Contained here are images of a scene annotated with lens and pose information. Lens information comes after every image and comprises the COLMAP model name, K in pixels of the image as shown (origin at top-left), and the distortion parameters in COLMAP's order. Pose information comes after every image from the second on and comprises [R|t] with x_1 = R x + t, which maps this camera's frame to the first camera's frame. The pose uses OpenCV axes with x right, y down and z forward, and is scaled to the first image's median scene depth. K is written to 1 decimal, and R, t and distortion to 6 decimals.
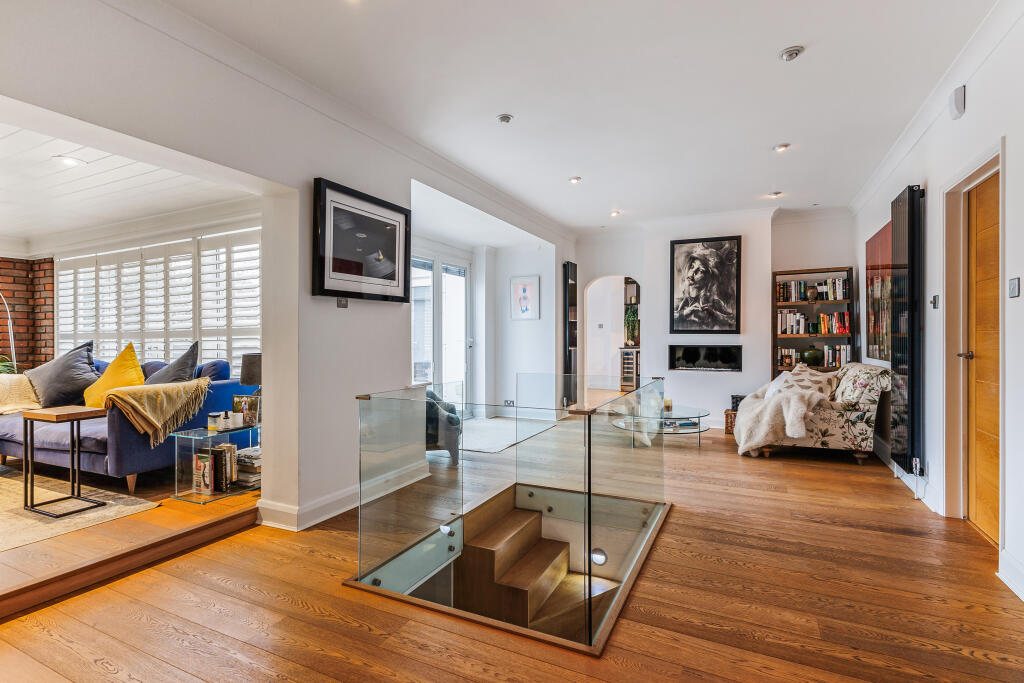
lens RADIAL K [[489.3, 0, 513.0], [0, 489.3, 336.0], [0, 0, 1]] dist [0.008825, -0.003041]
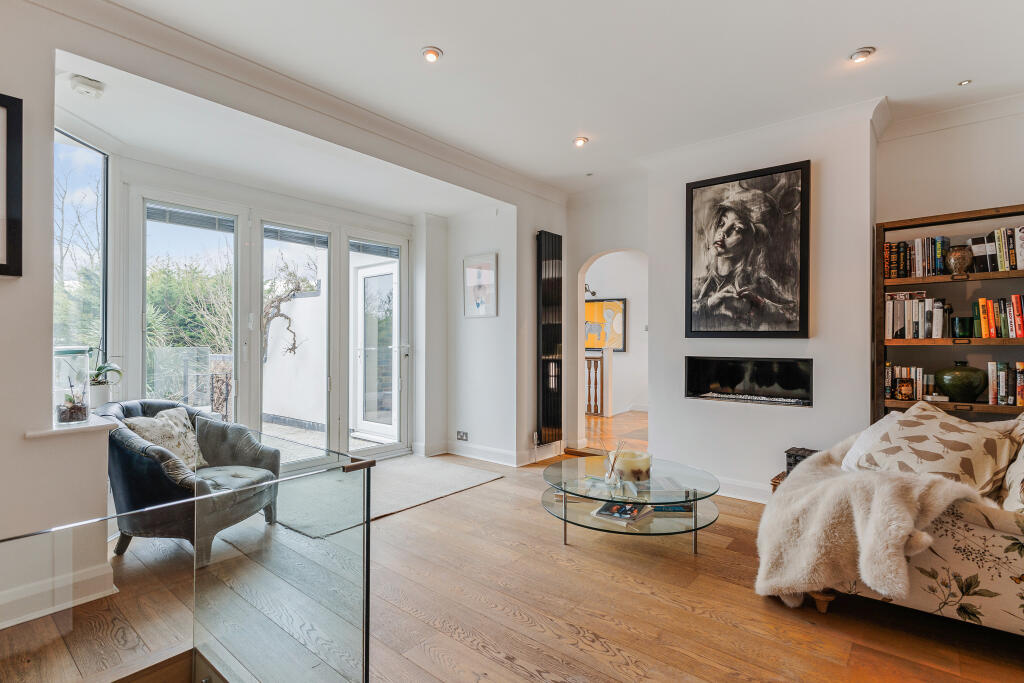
lens RADIAL K [[489.3, 0, 514.6], [0, 489.3, 339.4], [0, 0, 1]] dist [0.008825, -0.003041]
pose [[0.973353, 0.003568, -0.229284, 0.270135], [-0.004082, 0.999990, -0.001769, -0.000505], [0.229275, 0.002658, 0.973358, 0.386740]]
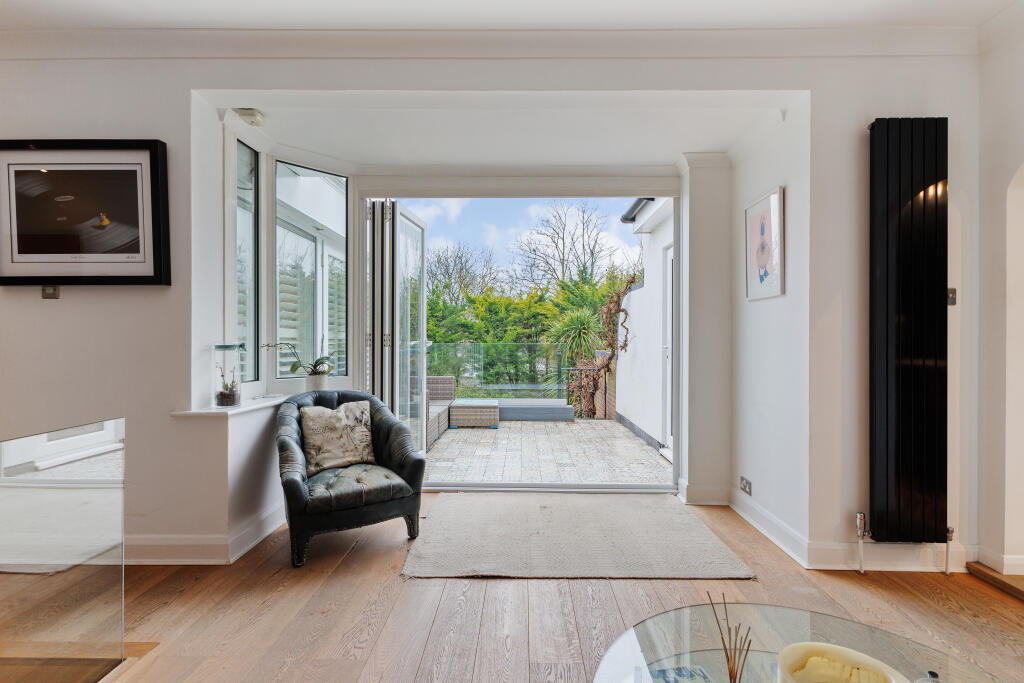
lens RADIAL K [[489.3, 0, 522.7], [0, 489.3, 342.6], [0, 0, 1]] dist [0.008825, -0.003041]
pose [[0.436113, 0.015223, -0.899763, 0.368314], [-0.003269, 0.999877, 0.015332, -0.001575], [0.899886, -0.003745, 0.436109, 0.727266]]
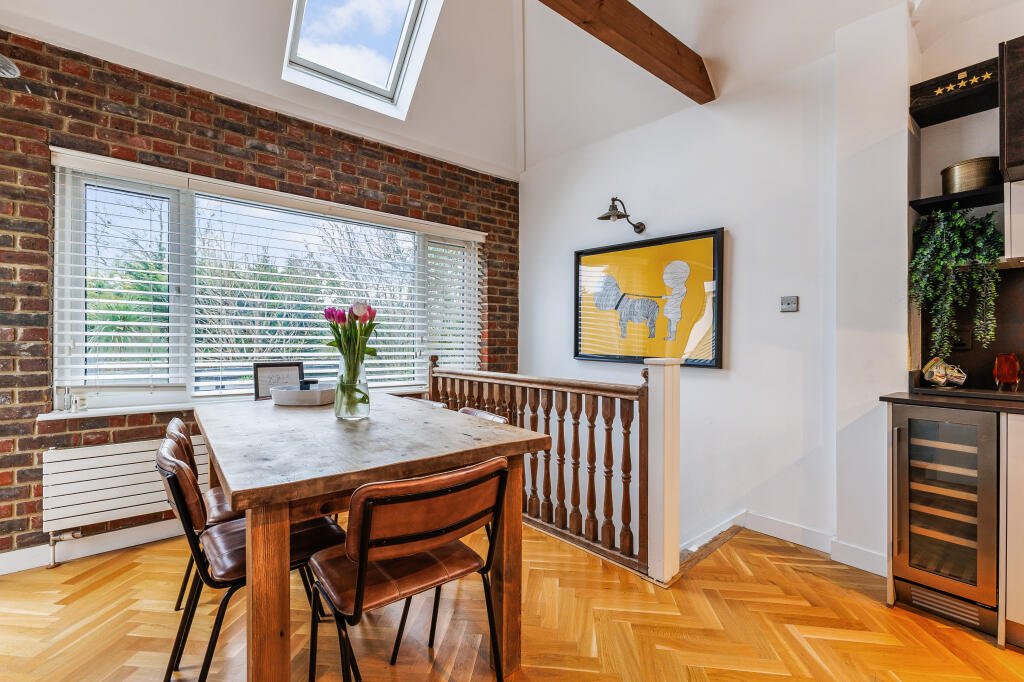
lens RADIAL K [[446.6, 0, 510.8], [0, 446.6, 339.3], [0, 0, 1]] dist [-0.000267, 0.000007]
pose [[0.907405, 0.011524, -0.420099, 0.255145], [-0.008693, 0.999925, 0.008653, -0.002827], [0.420168, -0.004200, 0.907437, 1.269373]]
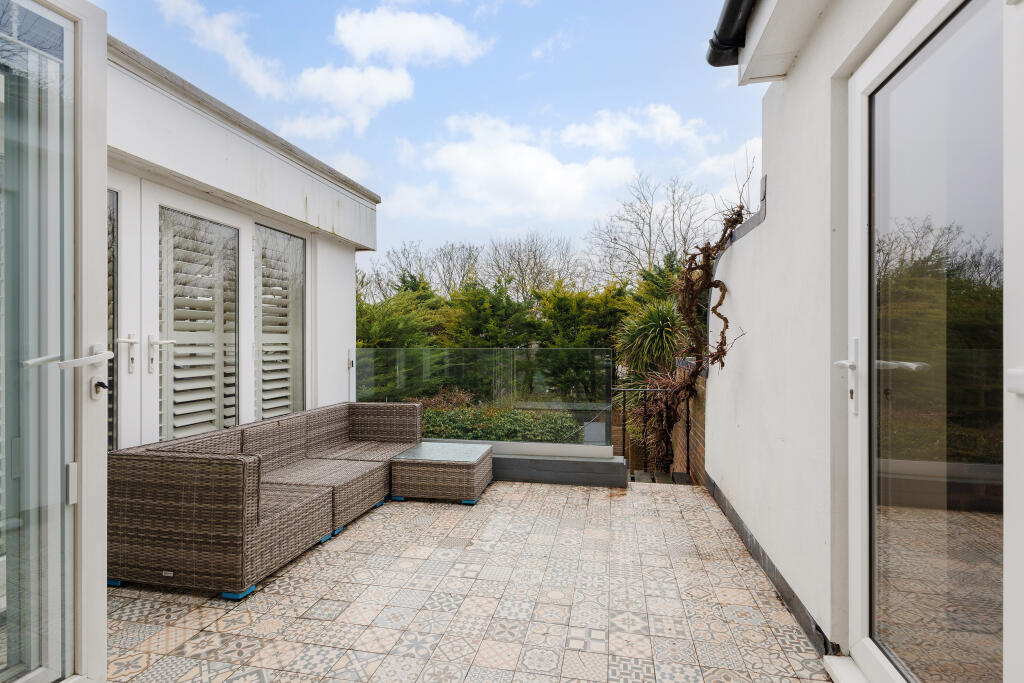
lens RADIAL K [[489.3, 0, 518.6], [0, 489.3, 345.8], [0, 0, 1]] dist [0.008825, -0.003041]
pose [[0.254141, 0.017831, -0.967003, -0.065741], [0.004647, 0.999796, 0.019657, 0.001597], [0.967156, -0.009489, 0.254006, 1.069088]]
